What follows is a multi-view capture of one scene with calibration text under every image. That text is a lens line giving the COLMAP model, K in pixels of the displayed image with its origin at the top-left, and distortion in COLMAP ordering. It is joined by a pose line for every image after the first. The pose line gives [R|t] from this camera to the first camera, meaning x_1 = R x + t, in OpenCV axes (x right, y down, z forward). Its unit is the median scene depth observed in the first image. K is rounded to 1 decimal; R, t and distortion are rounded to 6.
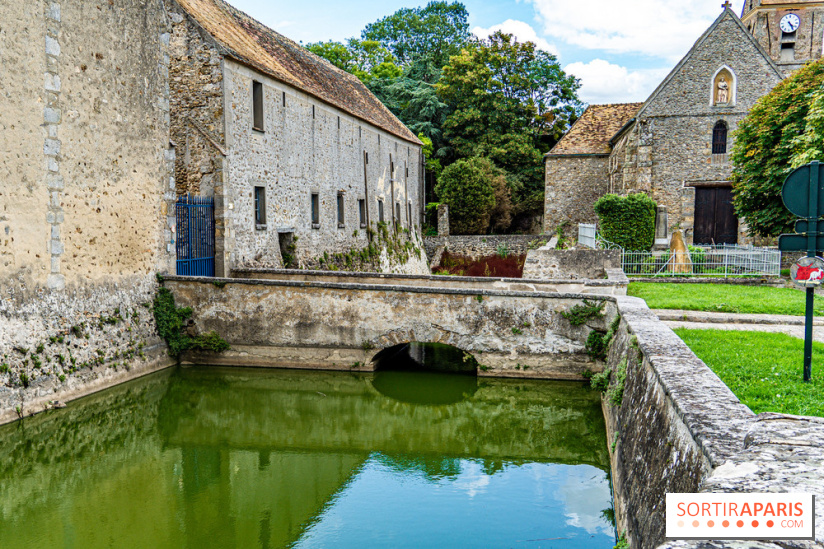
lens RADIAL K [[866.6, 0, 284.6], [0, 866.6, 325.8], [0, 0, 1]] dist [0.008157, 0.003121]
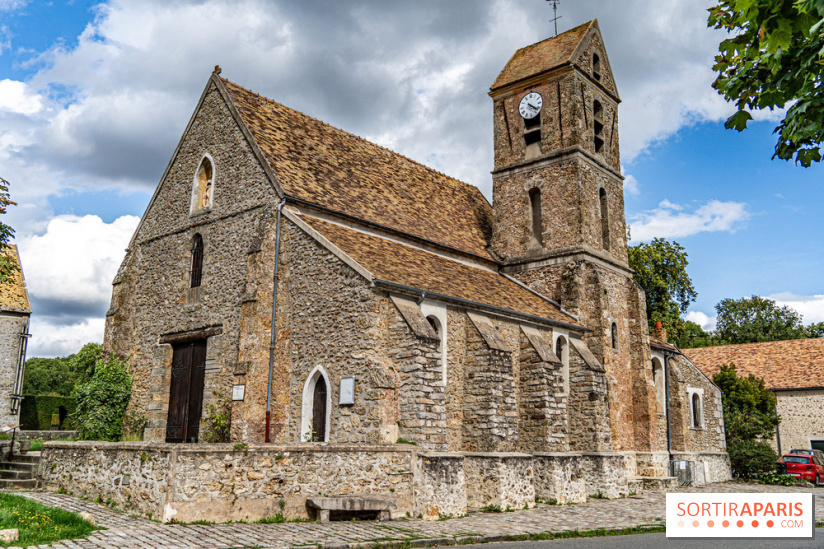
lens RADIAL K [[657.9, 0, 408.8], [0, 657.9, 270.3], [0, 0, 1]] dist [0.000378, -0.000592]
pose [[0.903217, -0.093563, -0.418862, 1.377219], [-0.051769, 0.945071, -0.322739, -0.115742], [0.426051, 0.313187, 0.848761, 1.122297]]
